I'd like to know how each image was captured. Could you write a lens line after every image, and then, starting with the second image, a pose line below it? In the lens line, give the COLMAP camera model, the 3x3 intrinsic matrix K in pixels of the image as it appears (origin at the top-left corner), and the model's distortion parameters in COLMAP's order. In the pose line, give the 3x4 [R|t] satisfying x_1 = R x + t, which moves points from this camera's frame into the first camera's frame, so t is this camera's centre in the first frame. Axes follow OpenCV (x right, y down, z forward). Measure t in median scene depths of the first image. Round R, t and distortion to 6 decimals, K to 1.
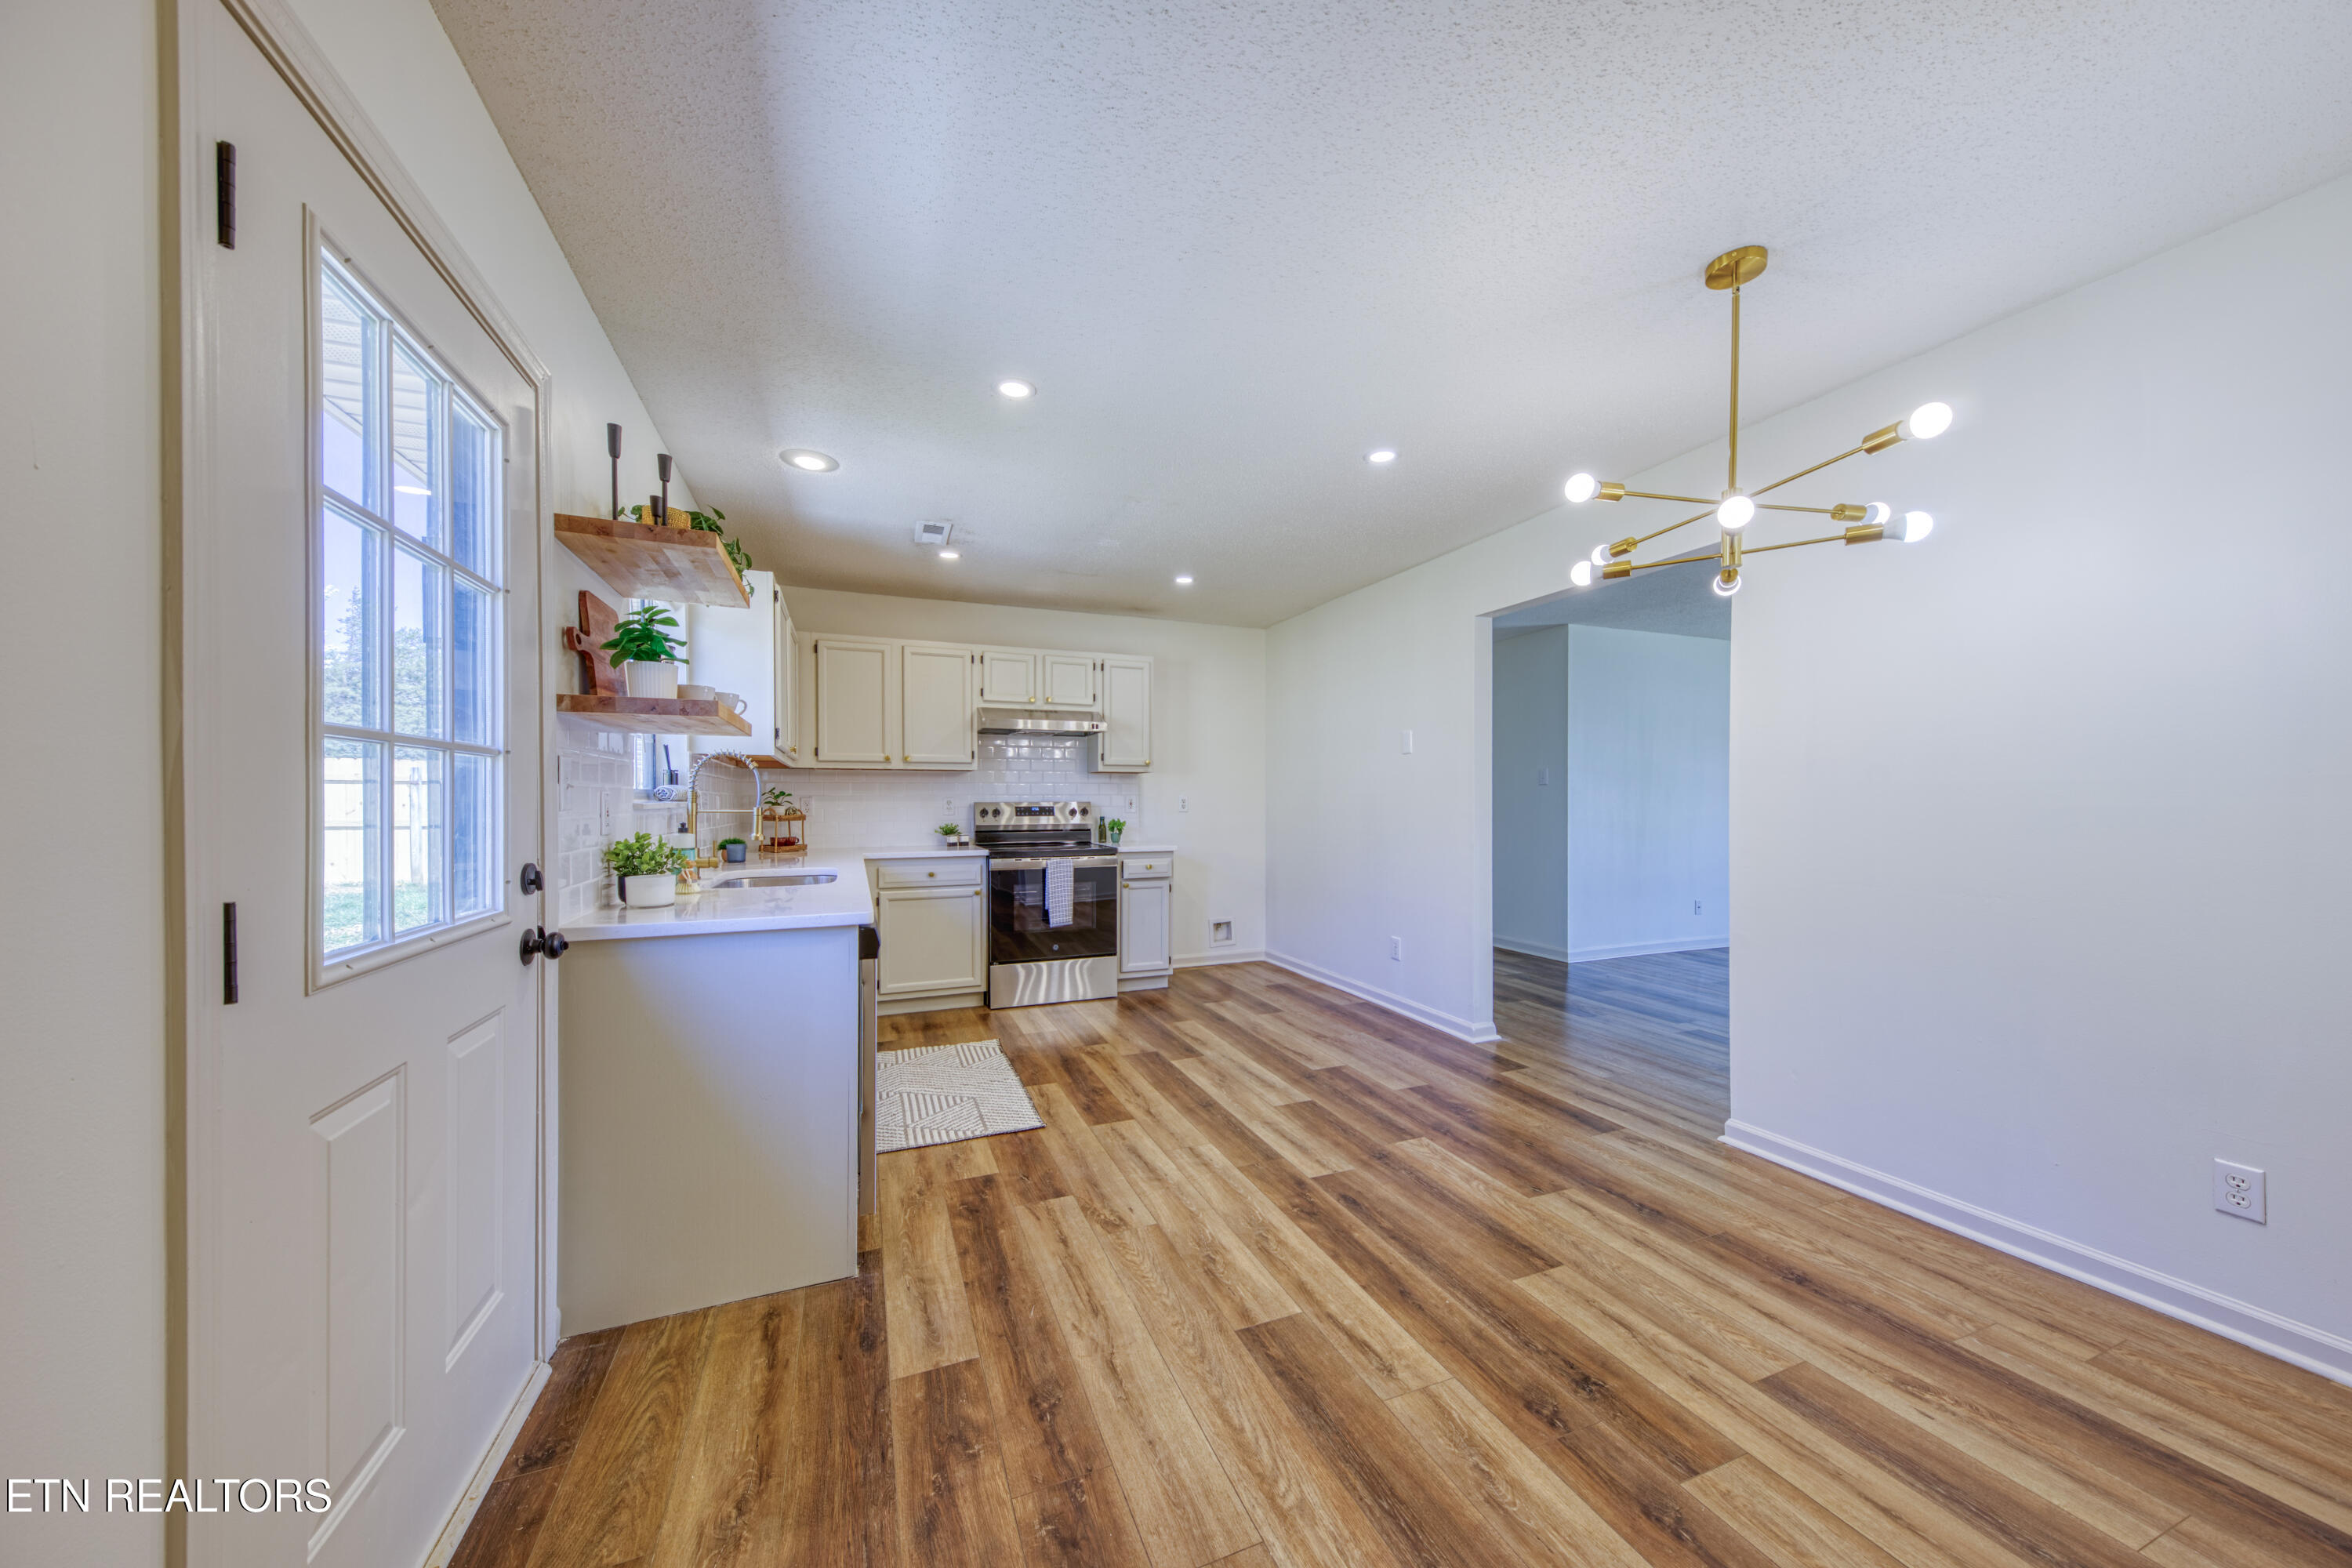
lens RADIAL K [[816.3, 0, 1206.8], [0, 816.3, 806.9], [0, 0, 1]] dist [-0.004381, -0.001222]
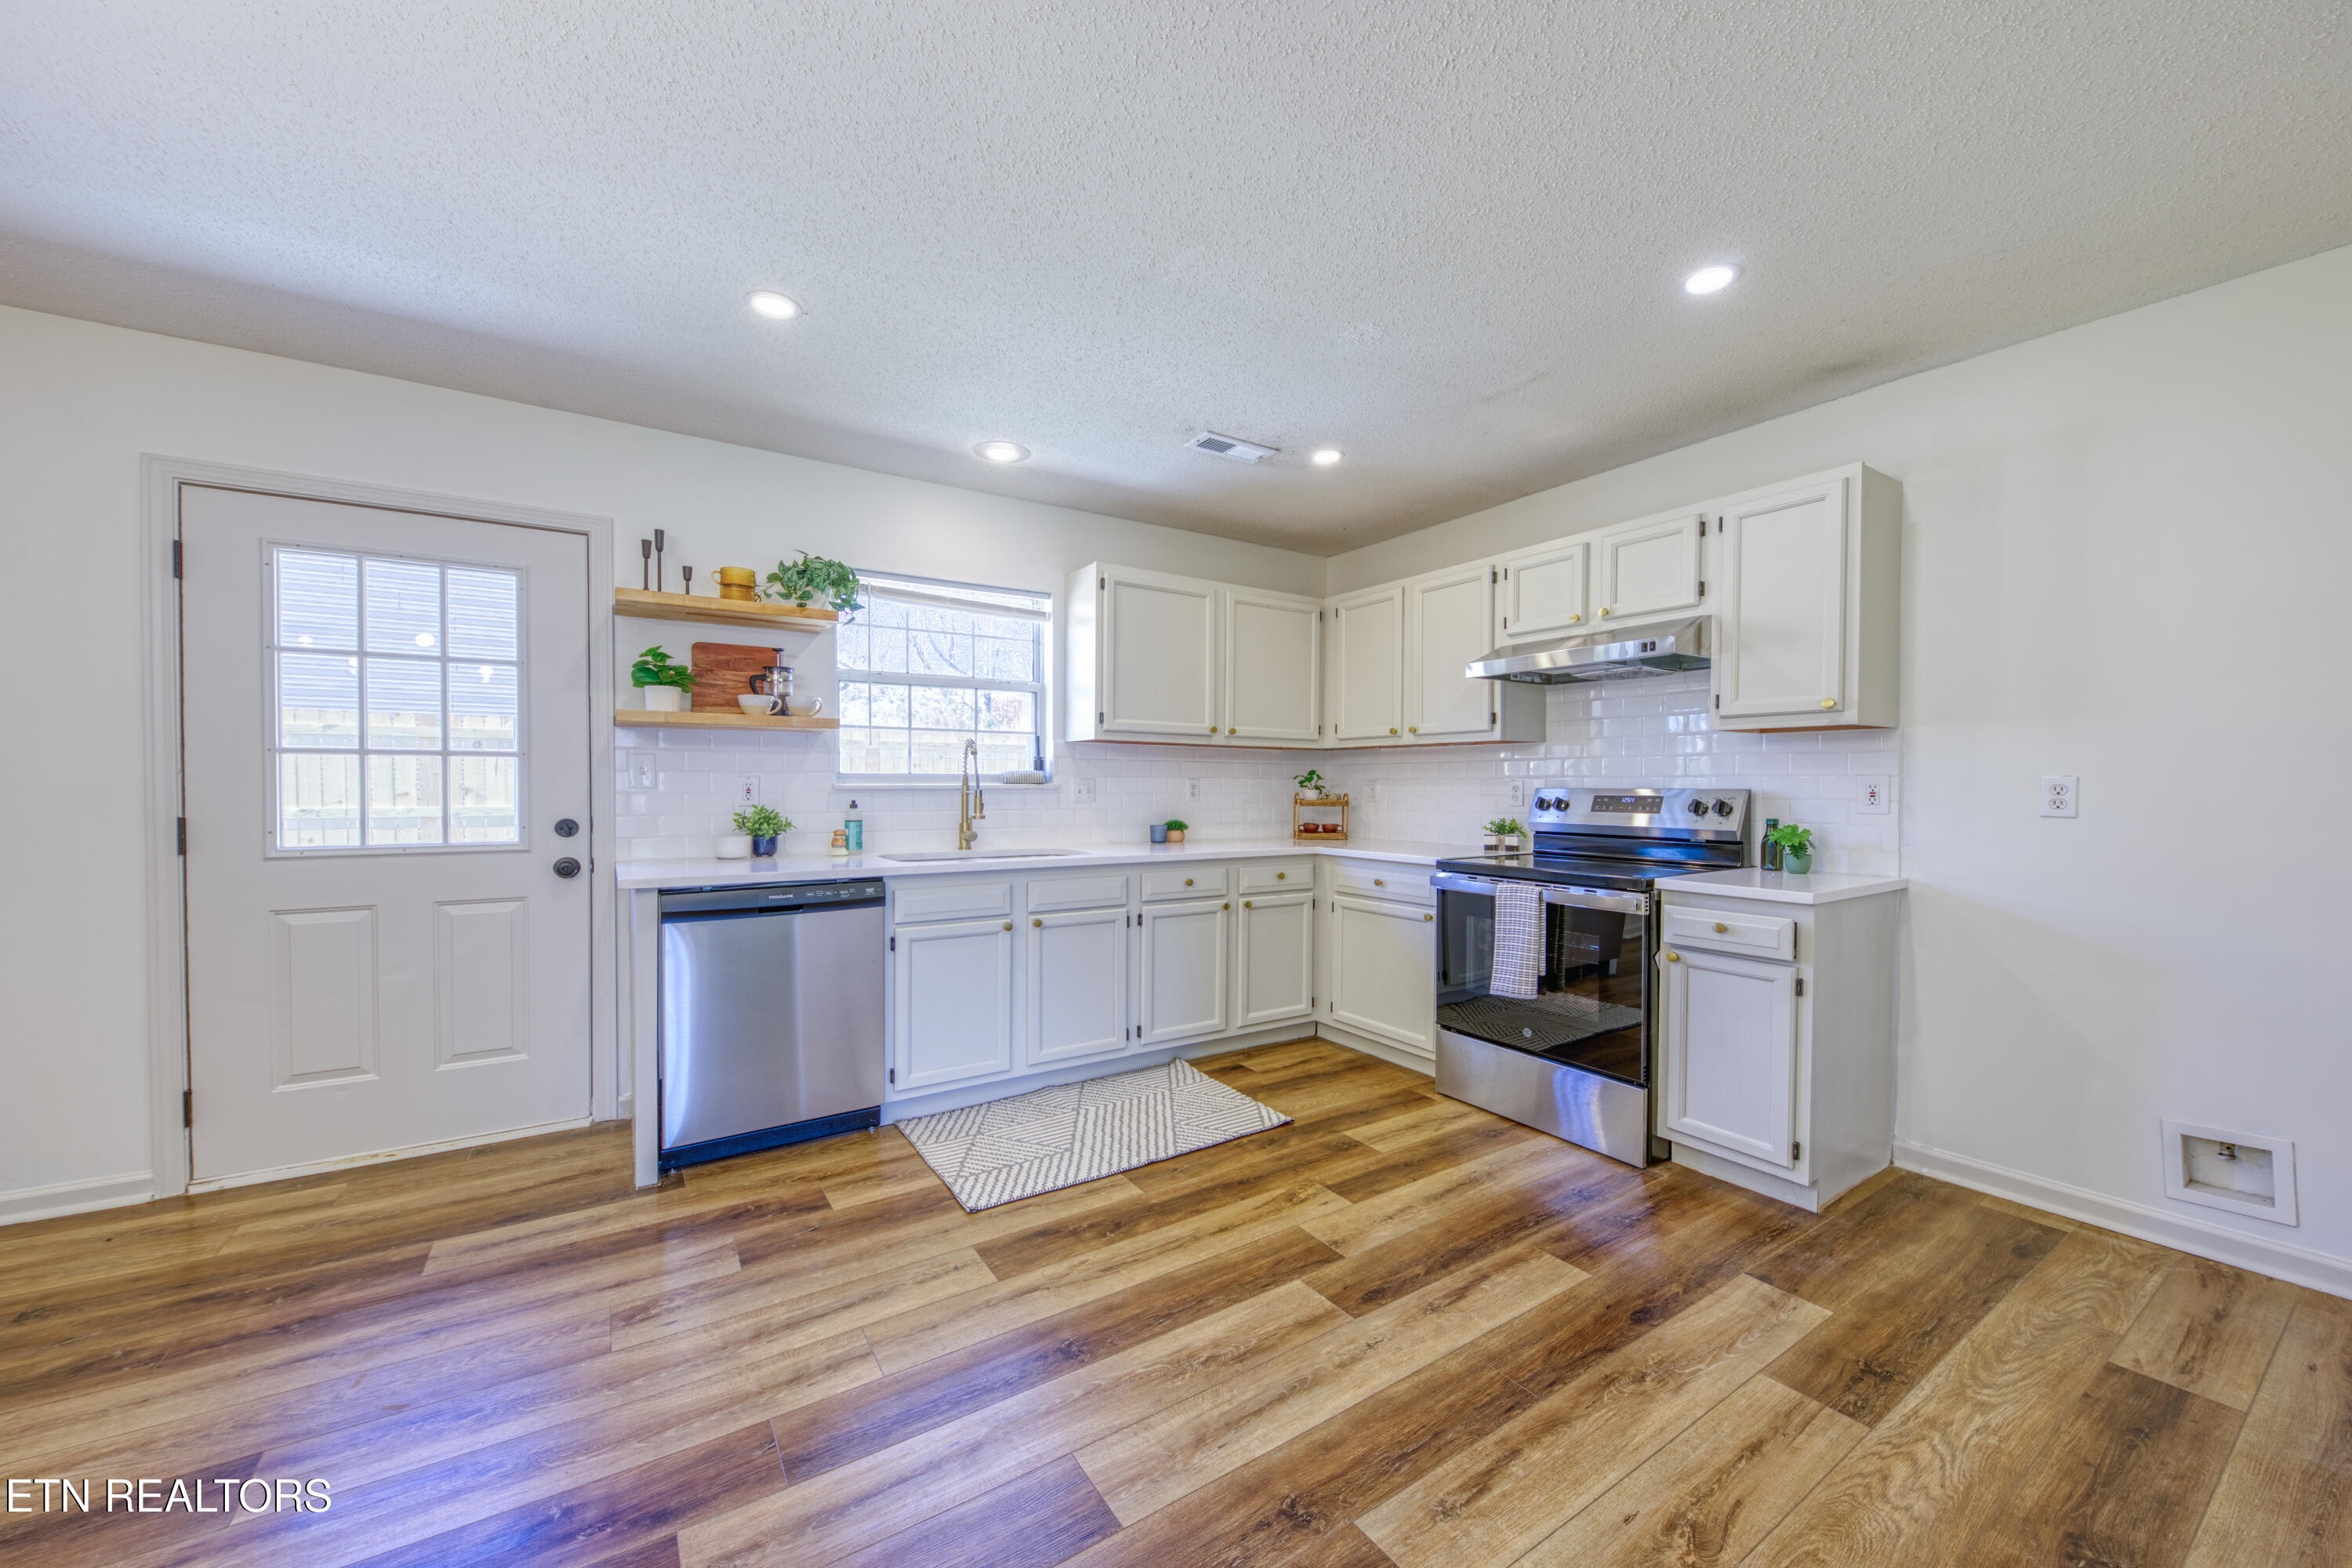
lens RADIAL K [[816.3, 0, 1166.6], [0, 816.3, 795.5], [0, 0, 1]] dist [-0.004381, -0.001222]
pose [[0.180578, 0.017520, -0.983405, 0.444571], [-0.012183, 0.999804, 0.015576, -0.008336], [0.983485, 0.009168, 0.180756, 0.804699]]
